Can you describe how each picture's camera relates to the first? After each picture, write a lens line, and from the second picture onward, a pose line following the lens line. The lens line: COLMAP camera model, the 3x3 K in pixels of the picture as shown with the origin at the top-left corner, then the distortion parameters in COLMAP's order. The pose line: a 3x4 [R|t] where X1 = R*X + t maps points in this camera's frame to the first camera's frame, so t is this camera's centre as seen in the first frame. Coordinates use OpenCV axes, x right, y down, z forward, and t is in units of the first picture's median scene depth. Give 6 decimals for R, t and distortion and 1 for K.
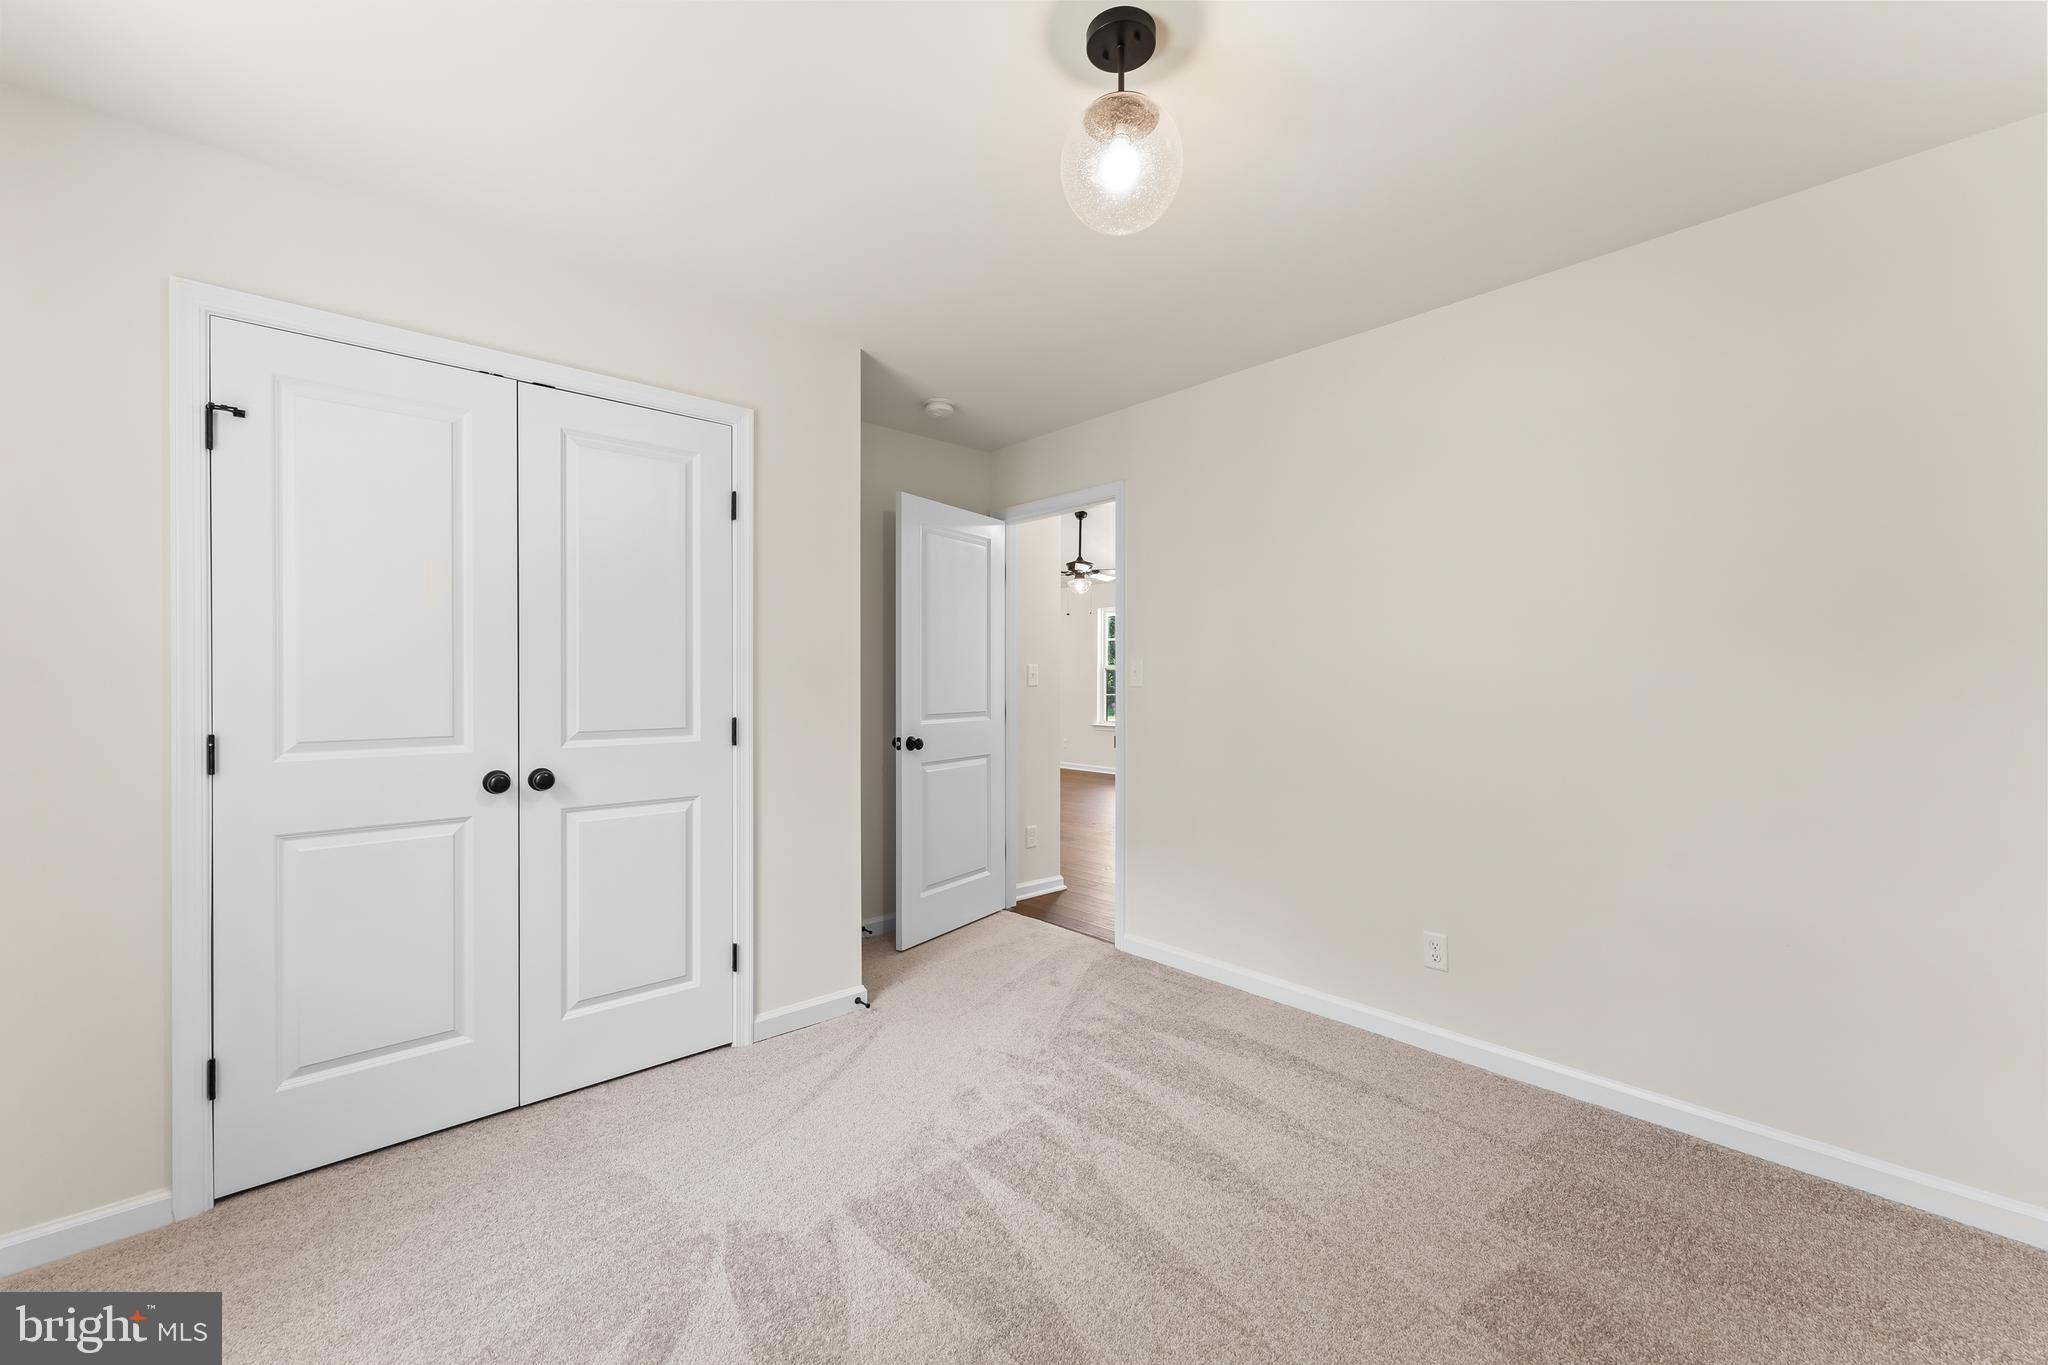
lens RADIAL K [[859.2, 0, 1026.0], [0, 859.2, 670.6], [0, 0, 1]] dist [-0.000182, -0.000270]
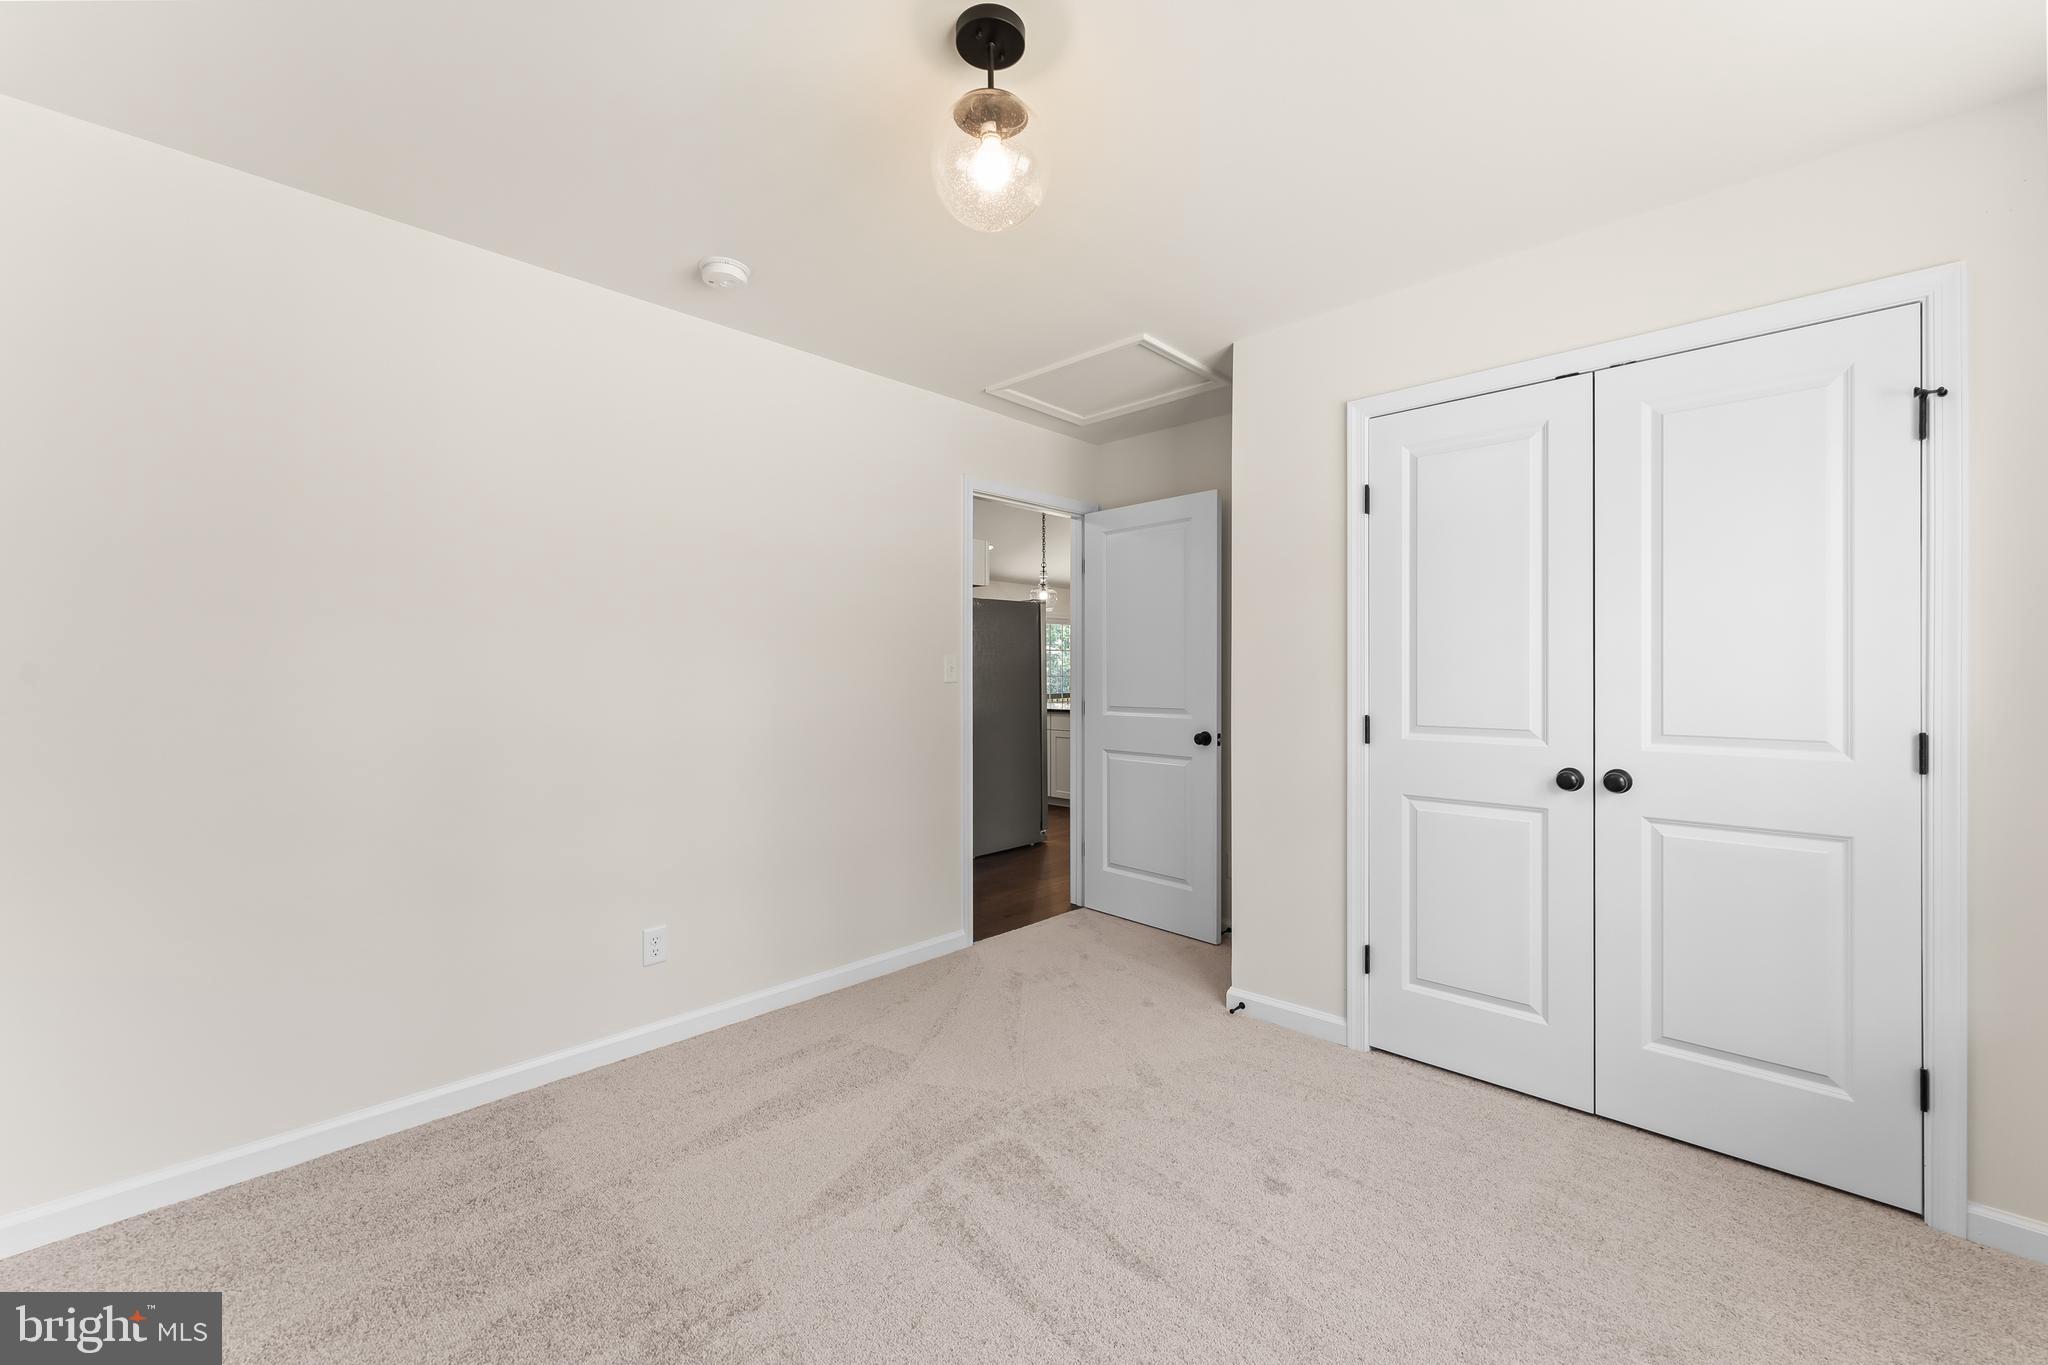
lens RADIAL K [[859.2, 0, 1026.0], [0, 859.2, 670.6], [0, 0, 1]] dist [-0.000182, -0.000270]
pose [[0.038768, -0.003768, -0.999241, 0.398733], [-0.000800, 0.999992, -0.003802, 0.008782], [0.999248, 0.000947, 0.038765, 0.352312]]
